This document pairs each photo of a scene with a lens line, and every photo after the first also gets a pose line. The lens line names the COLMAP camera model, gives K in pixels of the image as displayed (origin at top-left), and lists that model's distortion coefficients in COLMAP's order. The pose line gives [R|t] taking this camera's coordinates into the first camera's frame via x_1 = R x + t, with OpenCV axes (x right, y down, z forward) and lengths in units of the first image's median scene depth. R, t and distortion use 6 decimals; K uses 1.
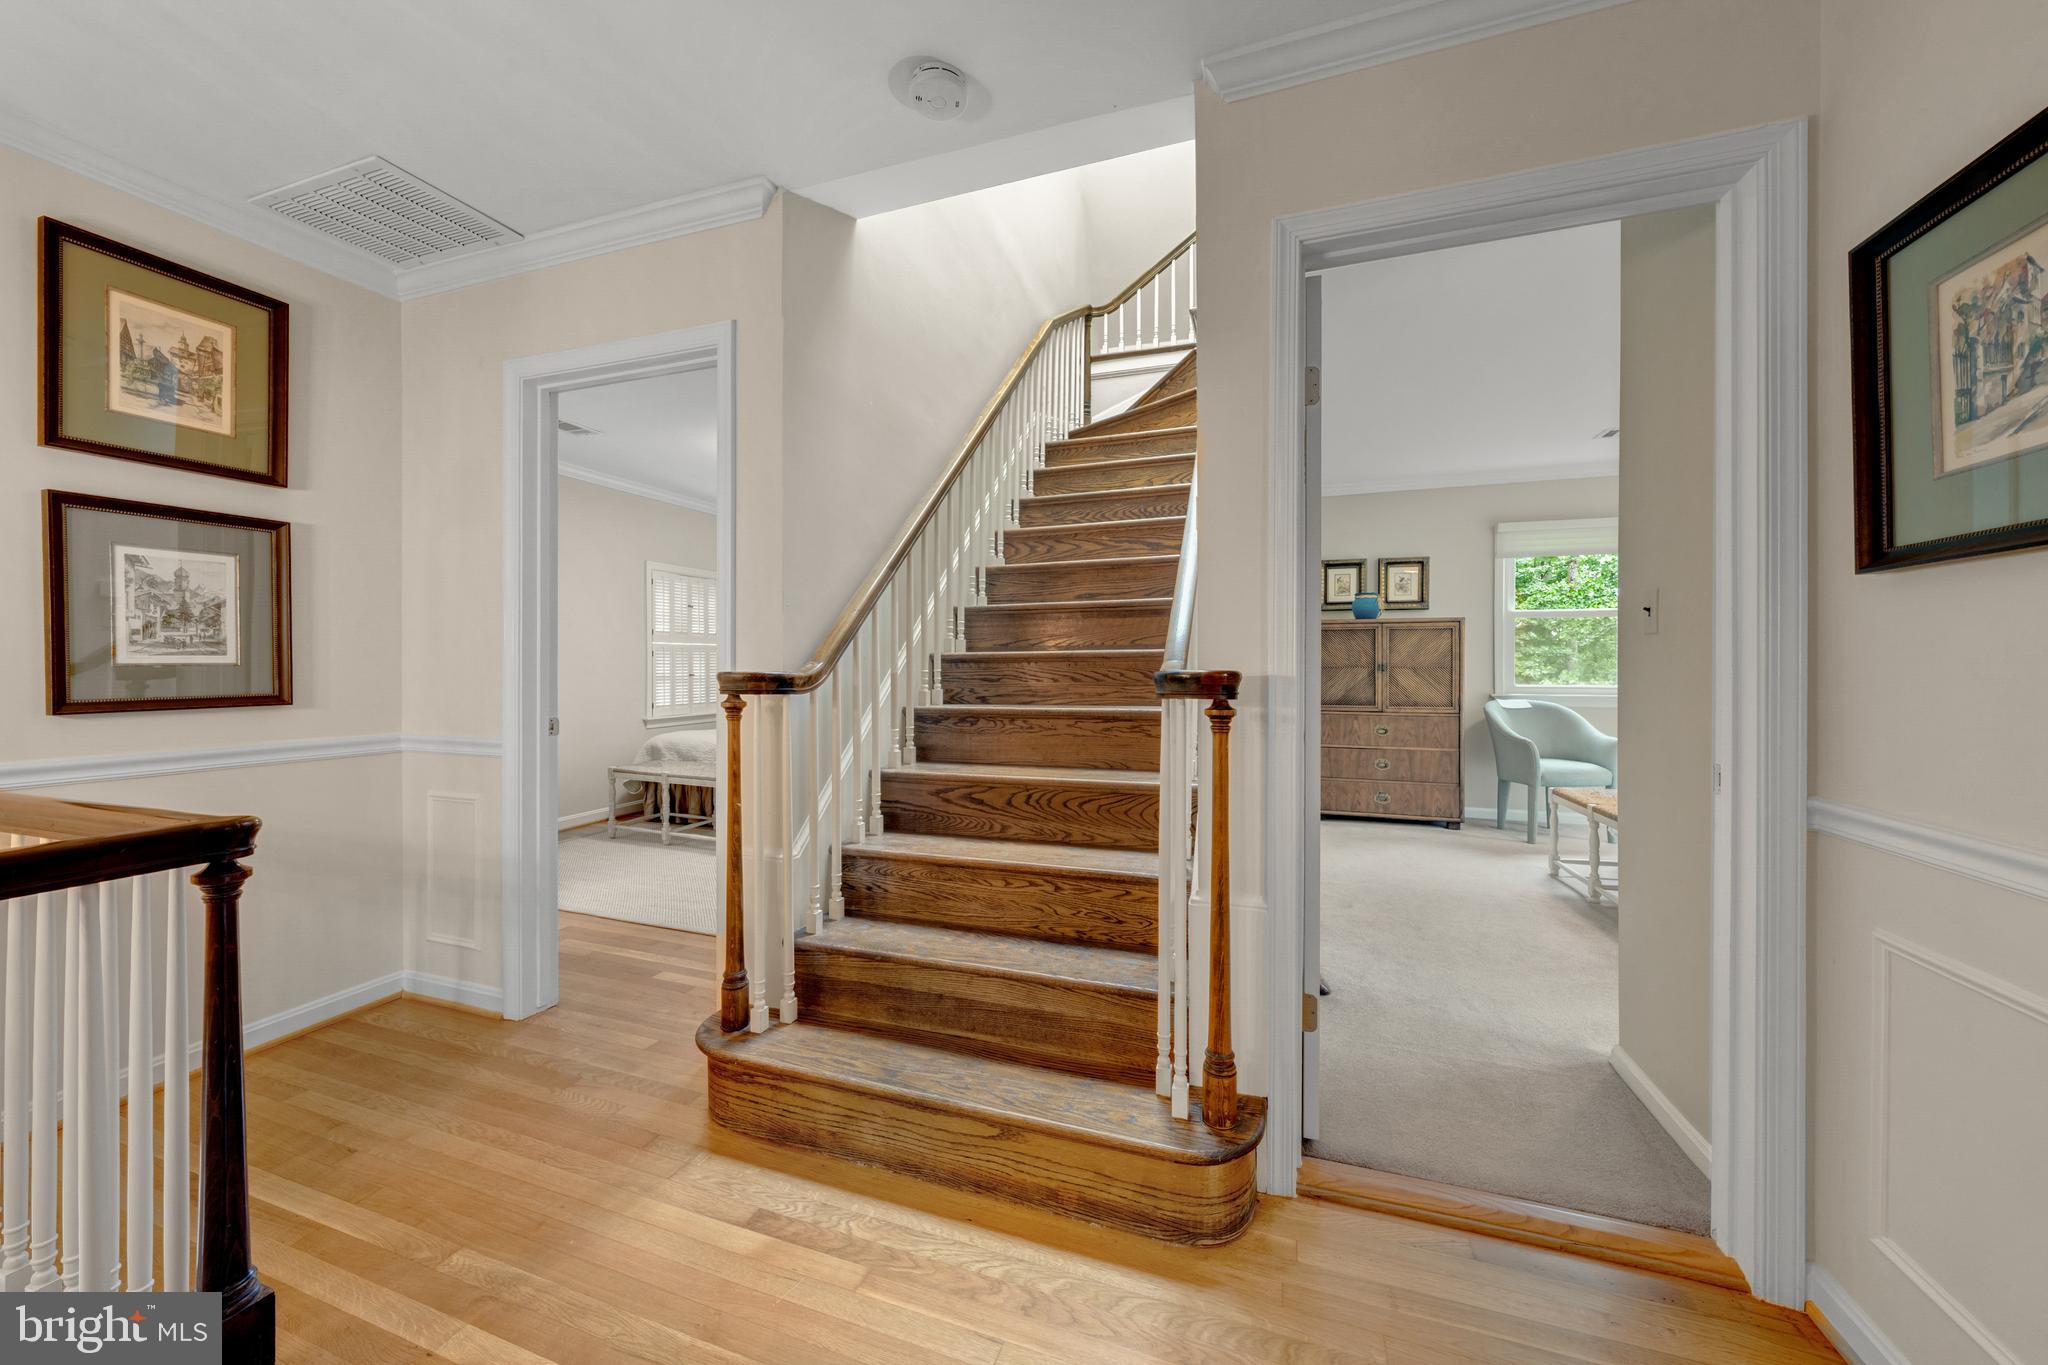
lens RADIAL K [[741.1, 0, 1005.1], [0, 741.1, 670.0], [0, 0, 1]] dist [0.005785, -0.000215]
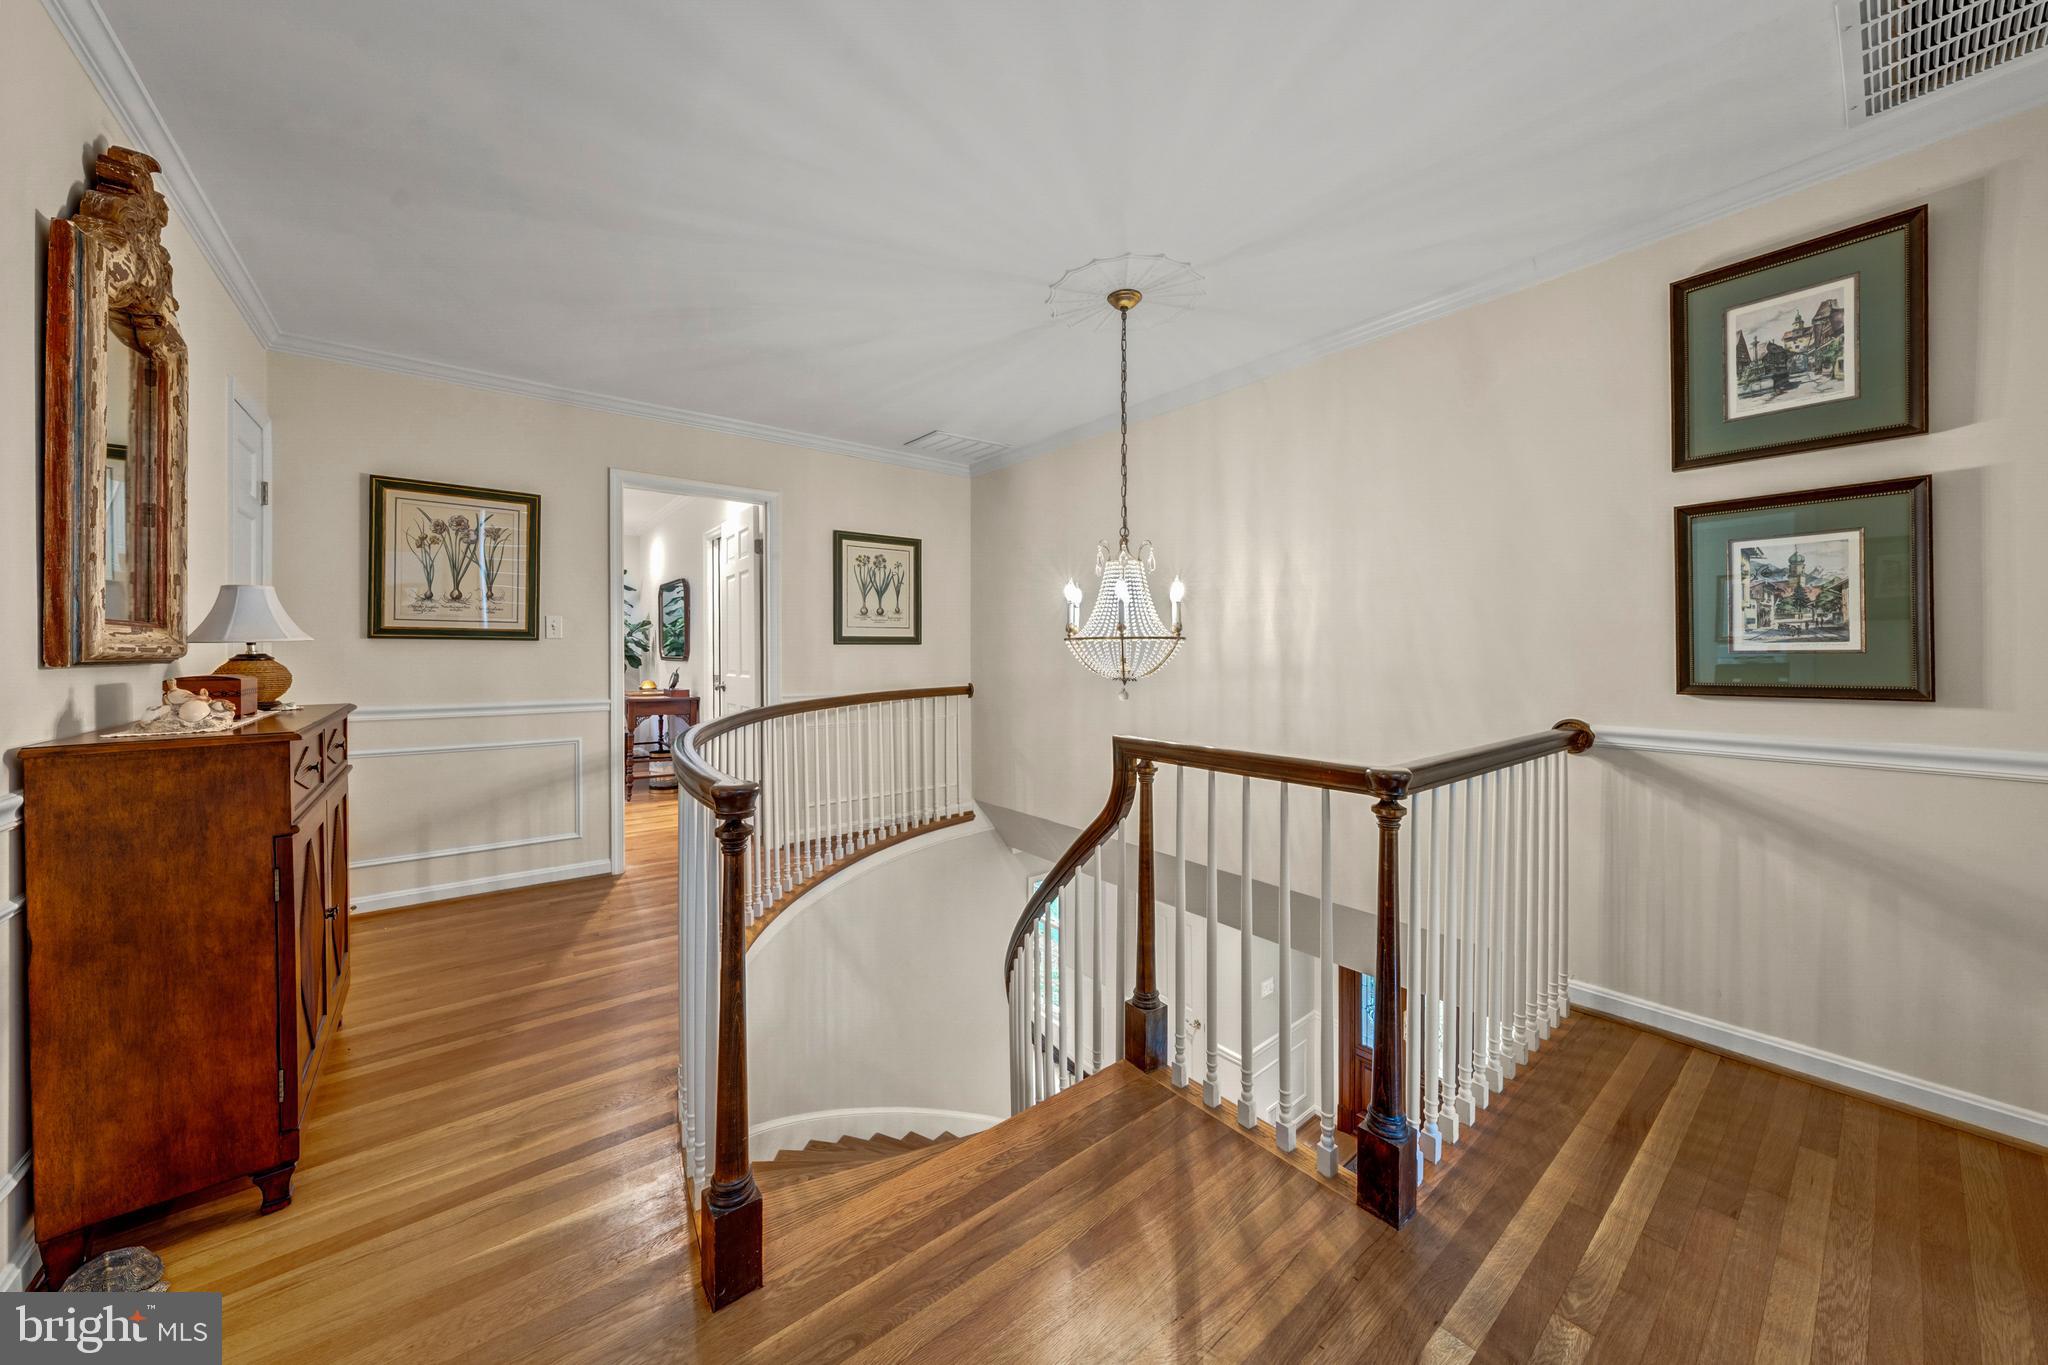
lens RADIAL K [[705.7, 0, 1014.7], [0, 705.7, 648.8], [0, 0, 1]] dist [-0.006642, 0.000349]
pose [[-0.532128, 0.001429, -0.846663, 0.205819], [-0.001258, 0.999996, 0.002478, -0.011398], [0.846663, 0.002384, -0.532124, 0.580786]]
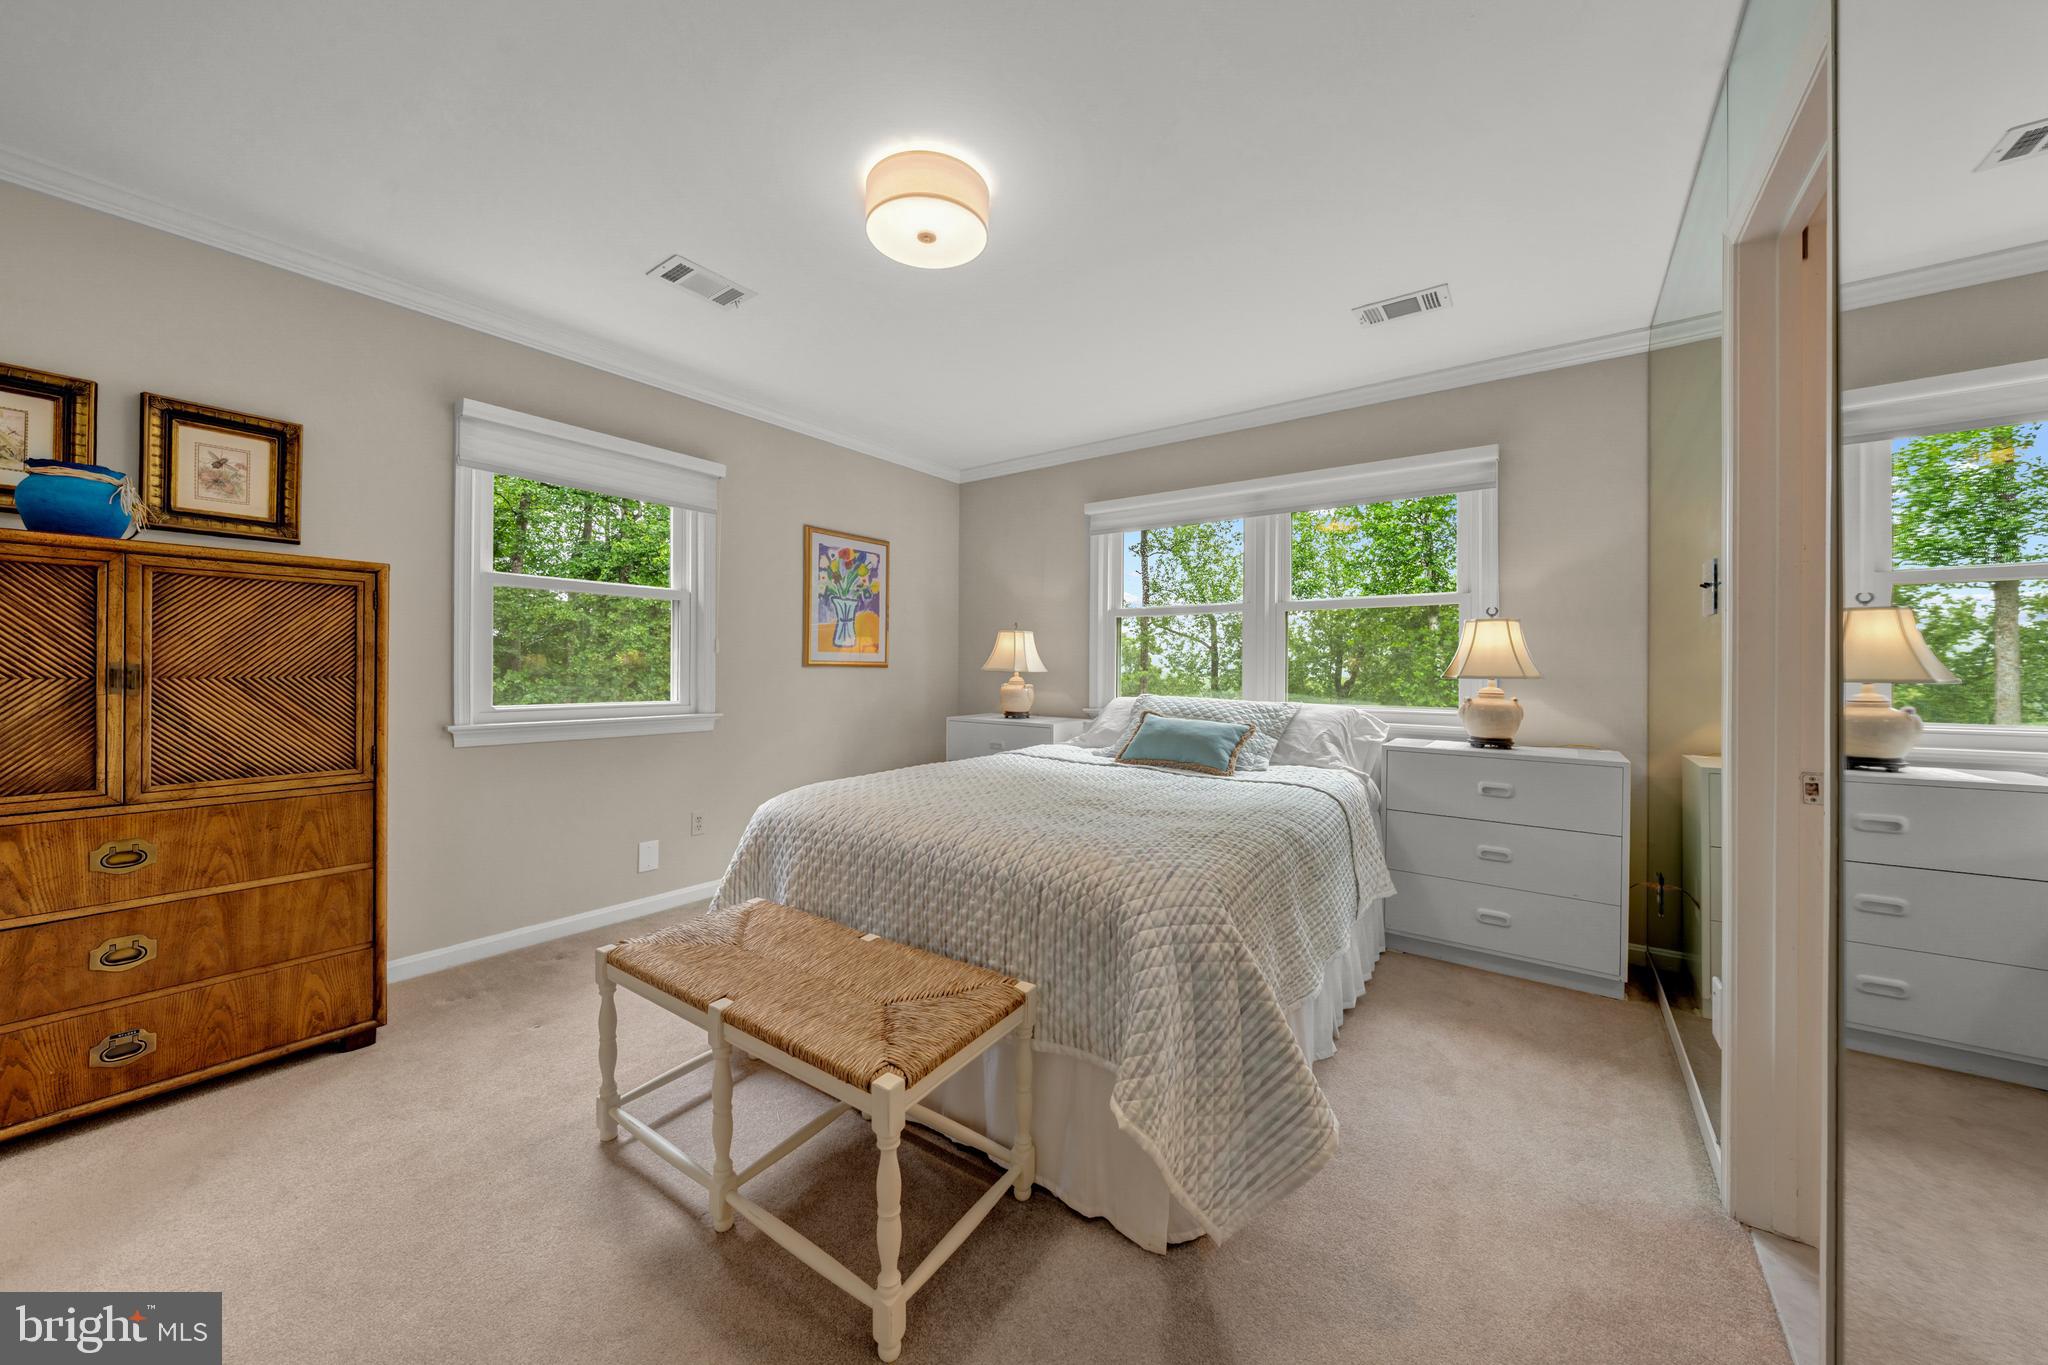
lens RADIAL K [[705.7, 0, 1020.1], [0, 705.7, 666.7], [0, 0, 1]] dist [-0.006642, 0.000349]
pose [[0.281453, 0.003062, 0.959570, 0.734045], [-0.005135, 0.999985, -0.001685, -0.024737], [-0.959561, -0.004454, 0.281464, 1.183702]]
